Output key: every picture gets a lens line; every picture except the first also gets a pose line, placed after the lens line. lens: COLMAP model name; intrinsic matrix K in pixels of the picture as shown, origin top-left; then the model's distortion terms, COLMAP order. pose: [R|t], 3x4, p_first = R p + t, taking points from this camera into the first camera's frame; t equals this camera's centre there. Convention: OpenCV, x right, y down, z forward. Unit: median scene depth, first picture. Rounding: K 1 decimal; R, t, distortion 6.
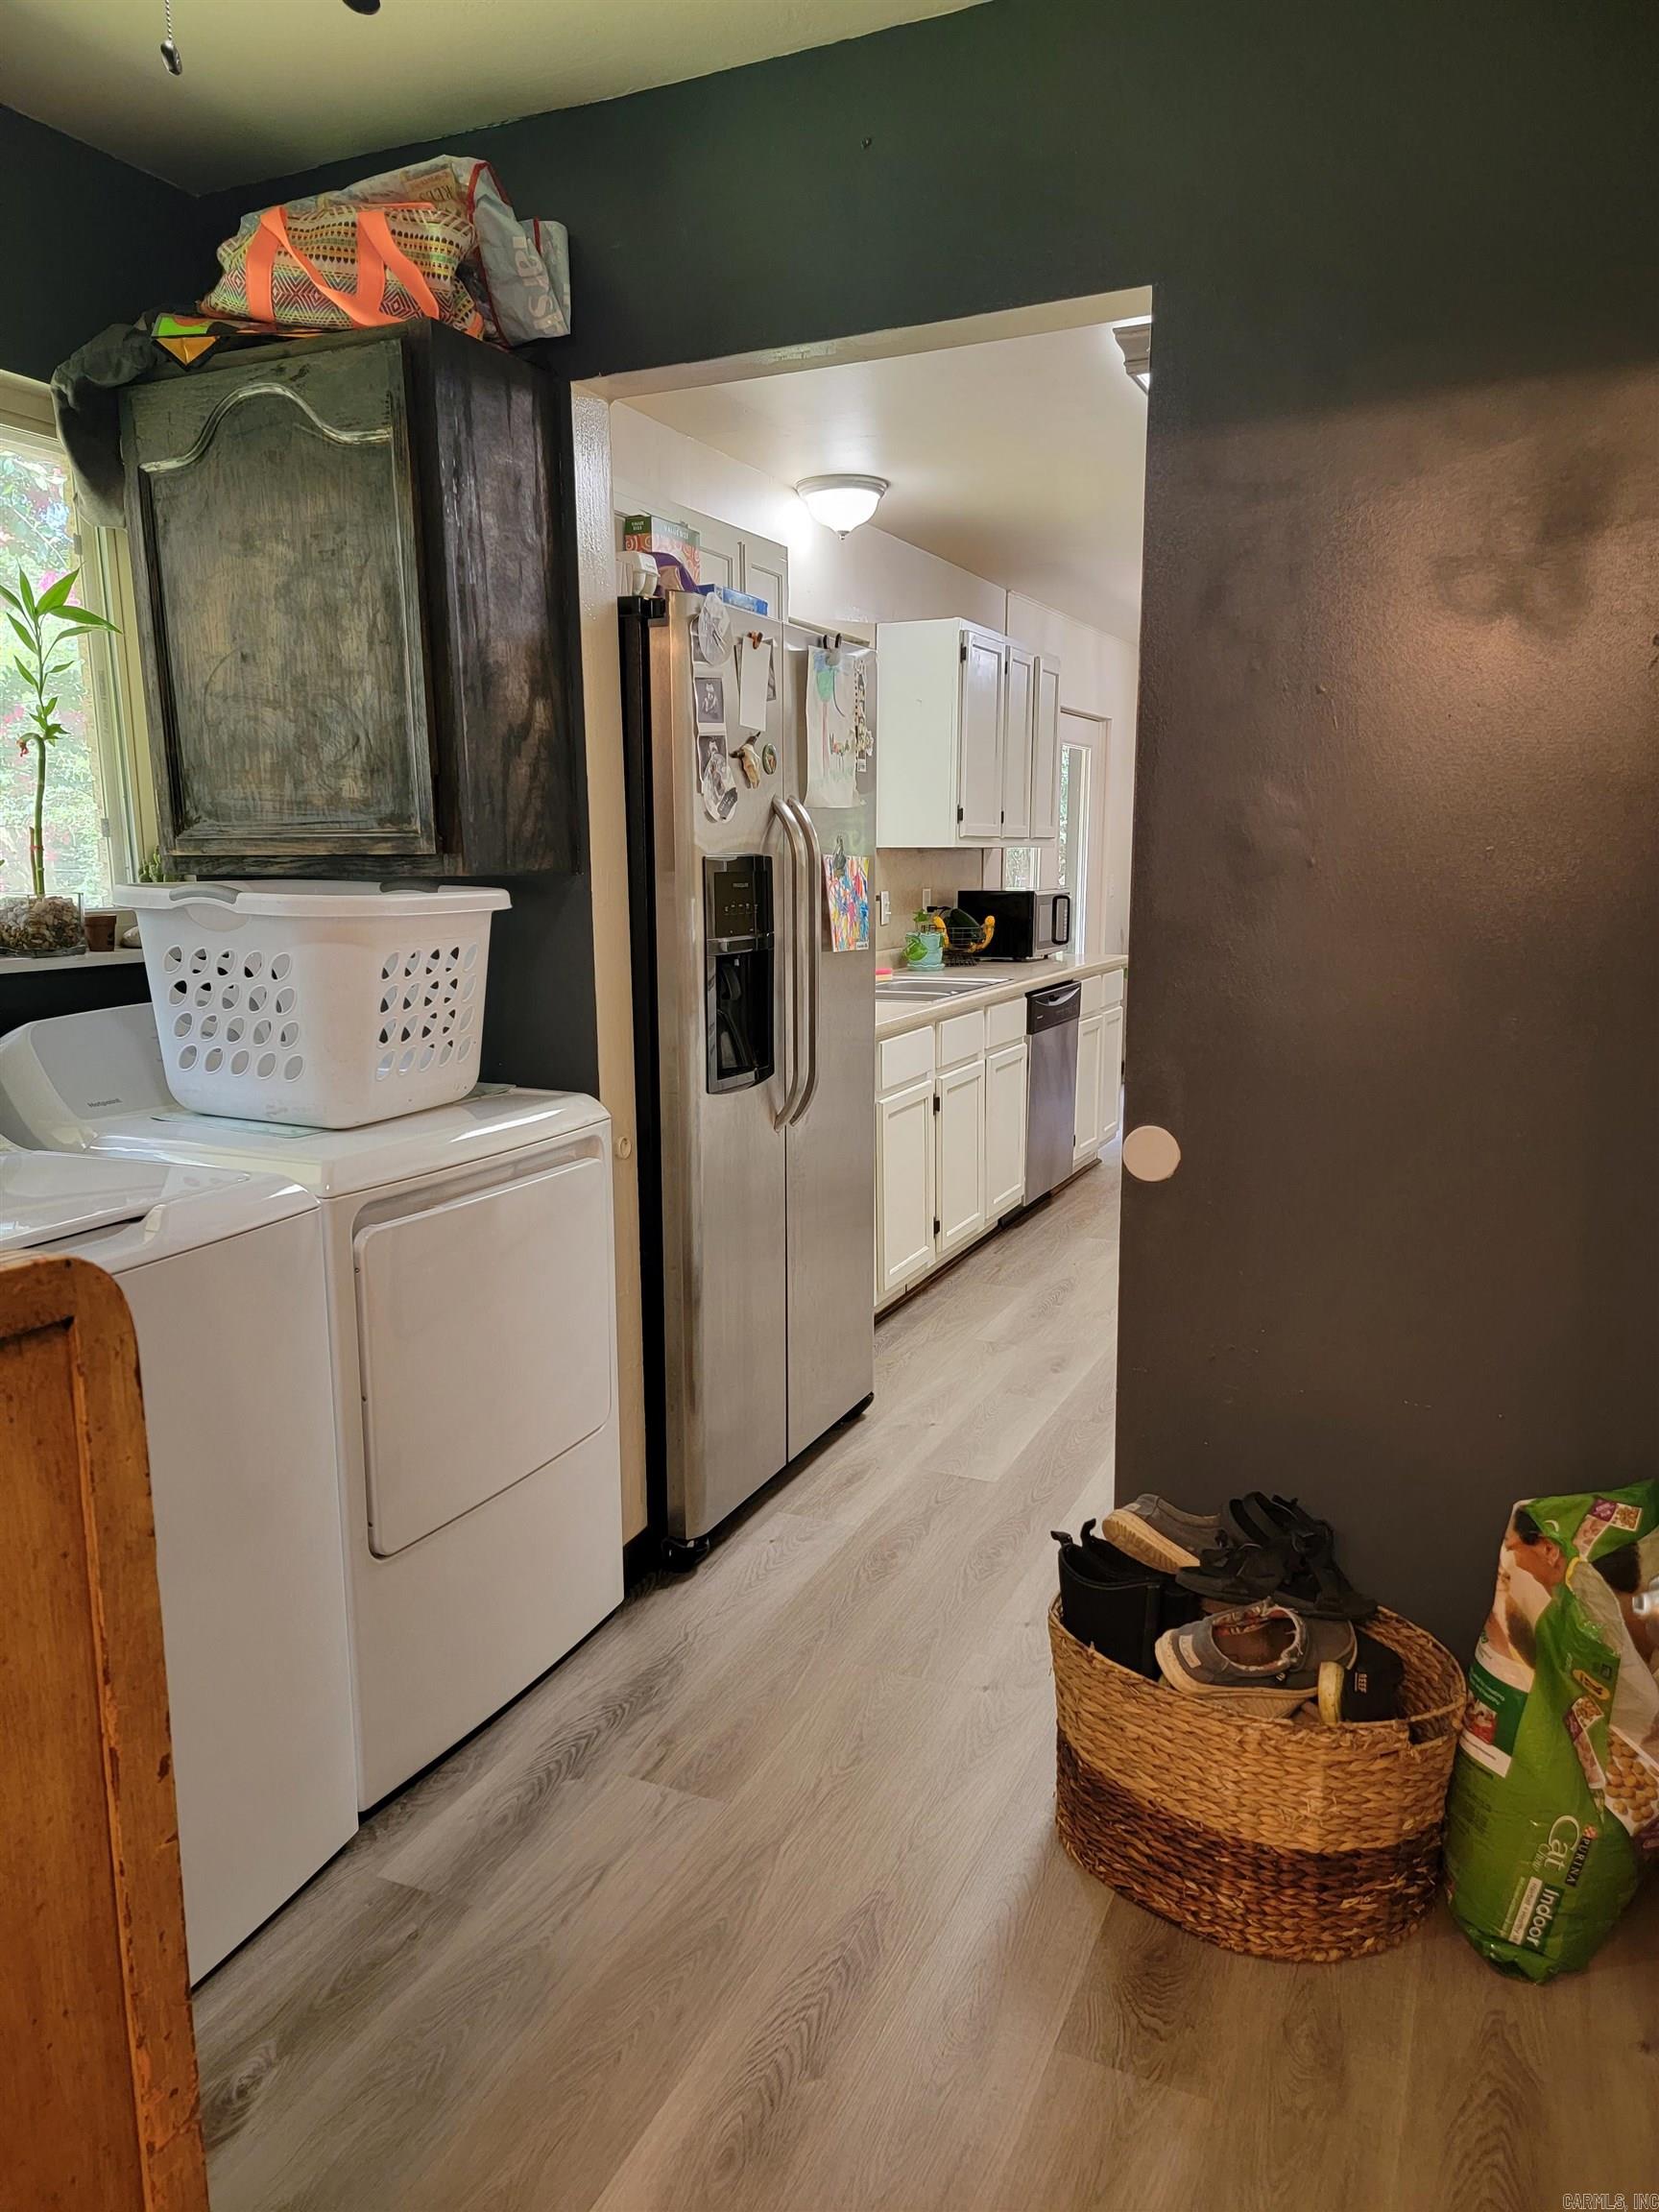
lens RADIAL K [[1516.8, 0, 823.4], [0, 1516.8, 1120.7], [0, 0, 1]] dist [0.076820, -0.061827]
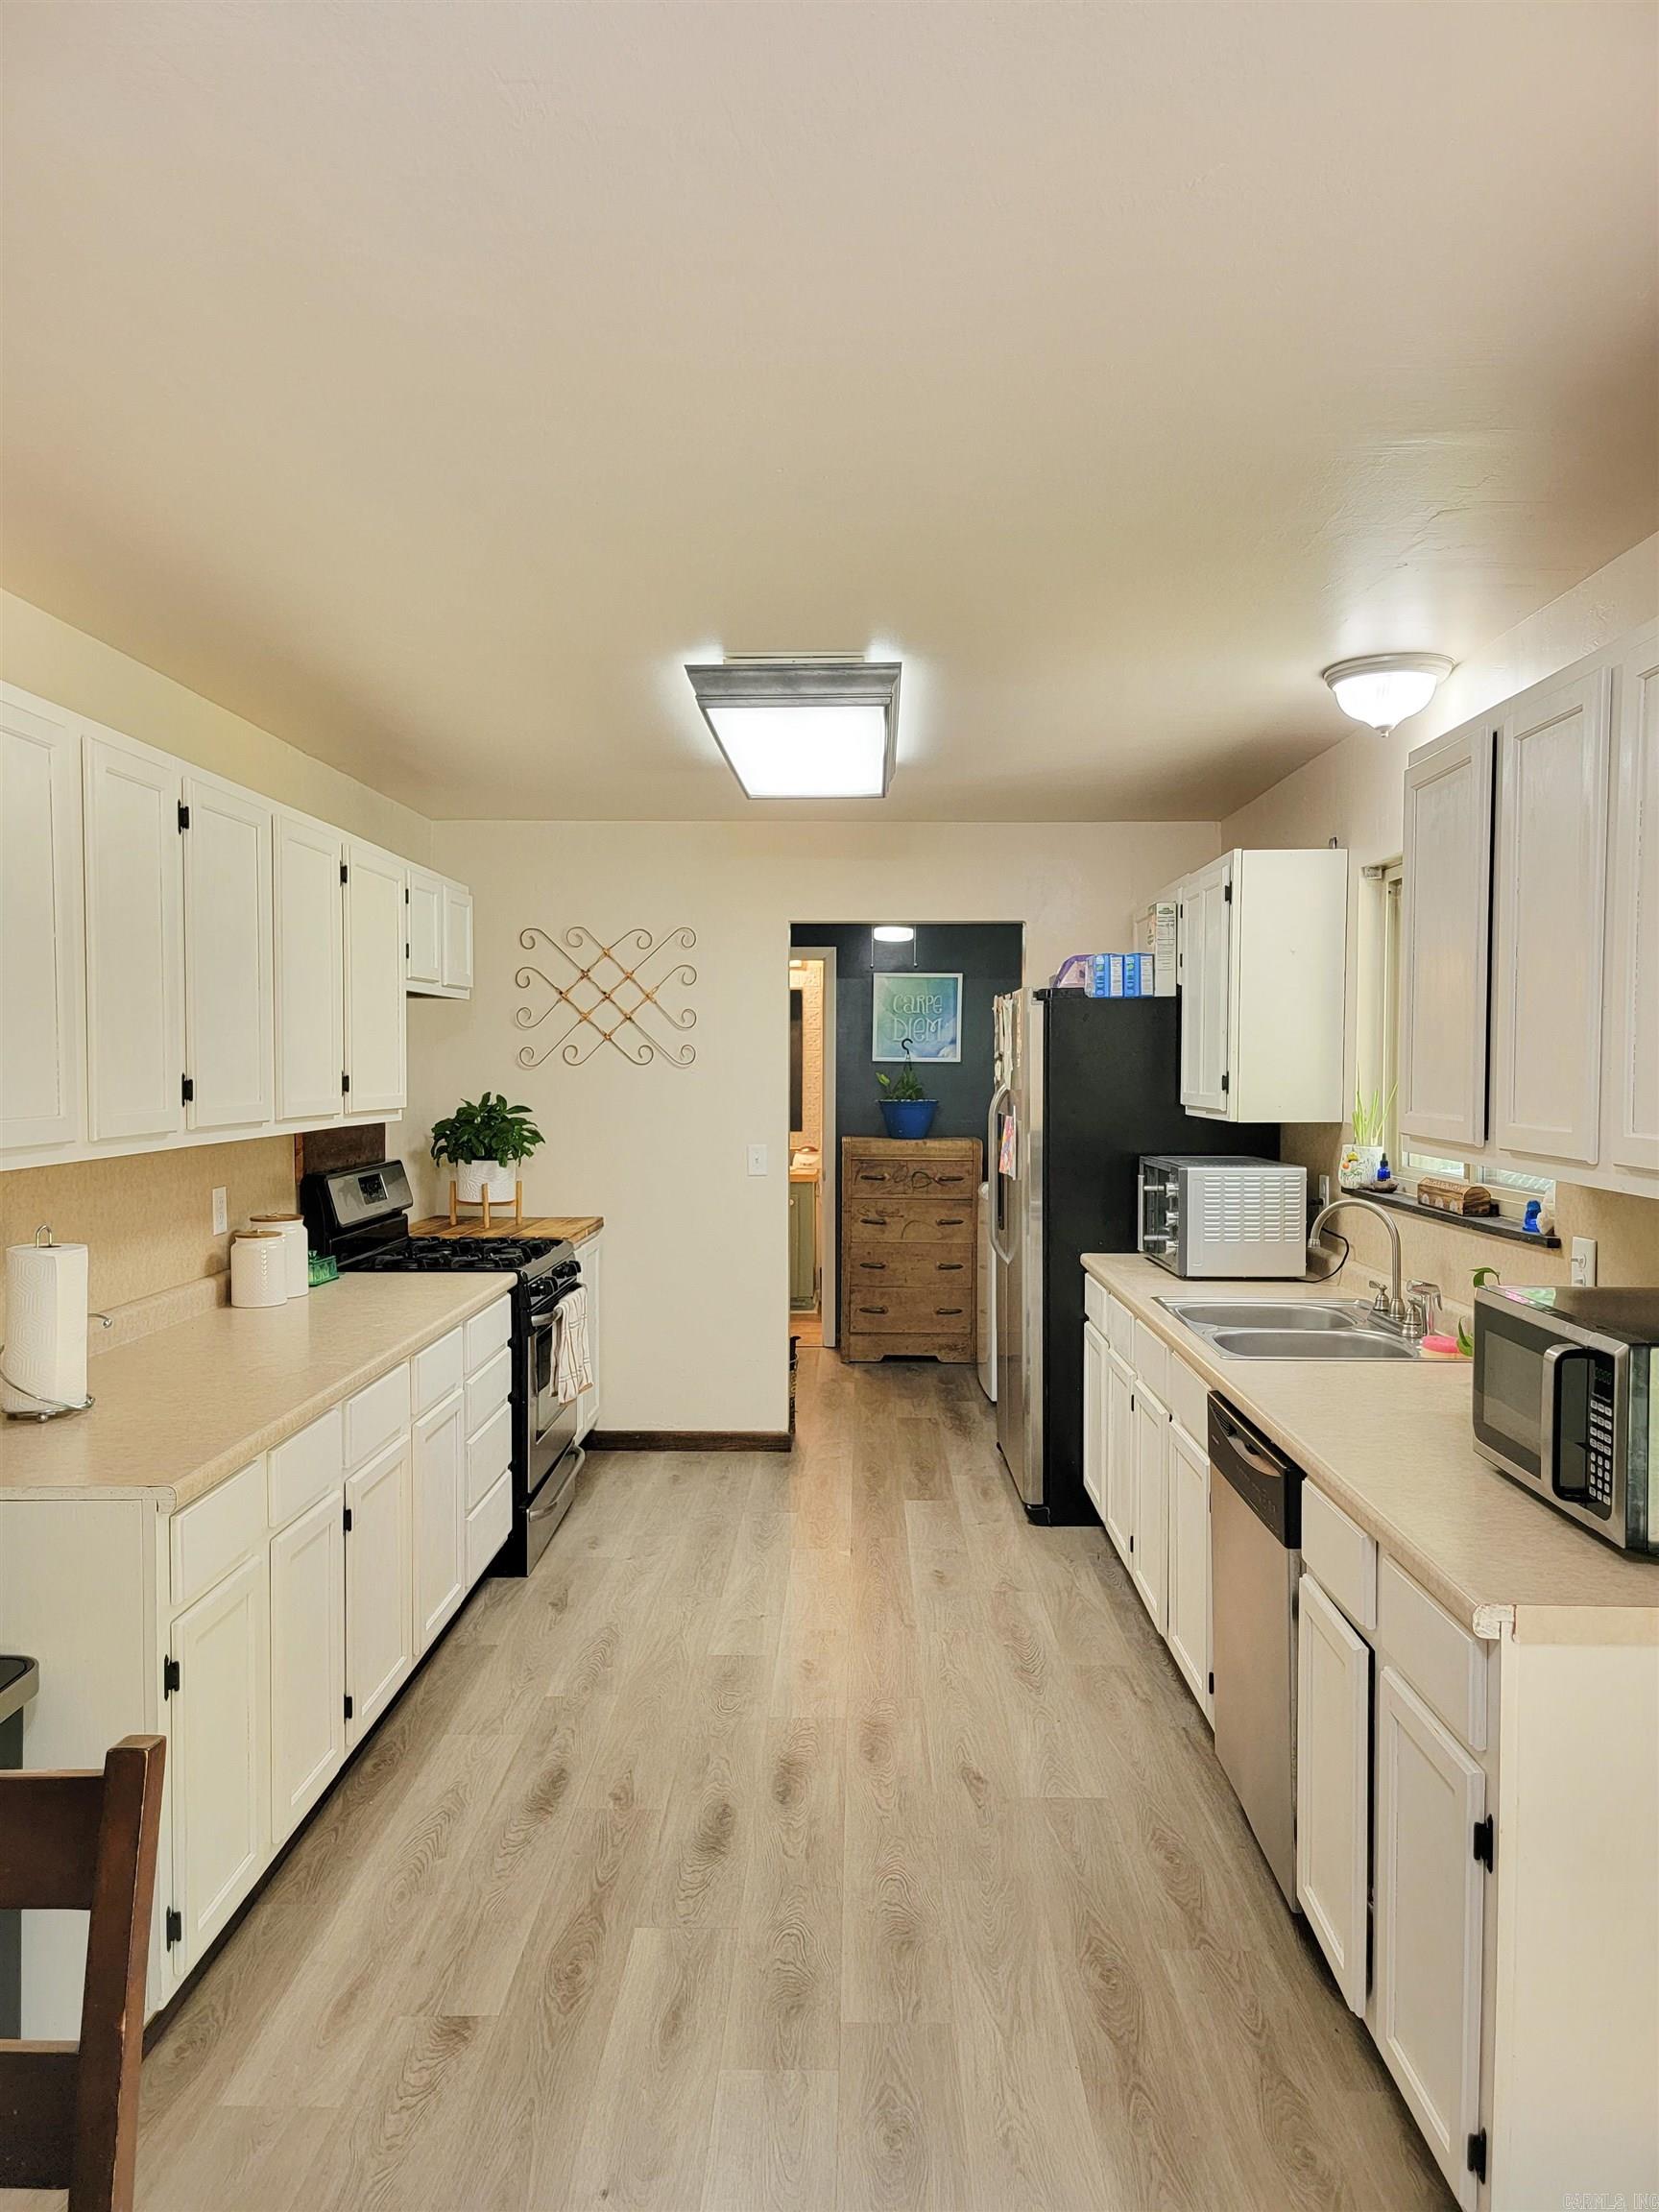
lens RADIAL K [[1516.8, 0, 831.5], [0, 1516.8, 1123.3], [0, 0, 1]] dist [0.076820, -0.061827]
pose [[-0.918019, 0.020846, -0.395989, 0.612061], [-0.065609, 0.976869, 0.203527, -0.357259], [0.391072, 0.212822, -0.895416, 1.750782]]
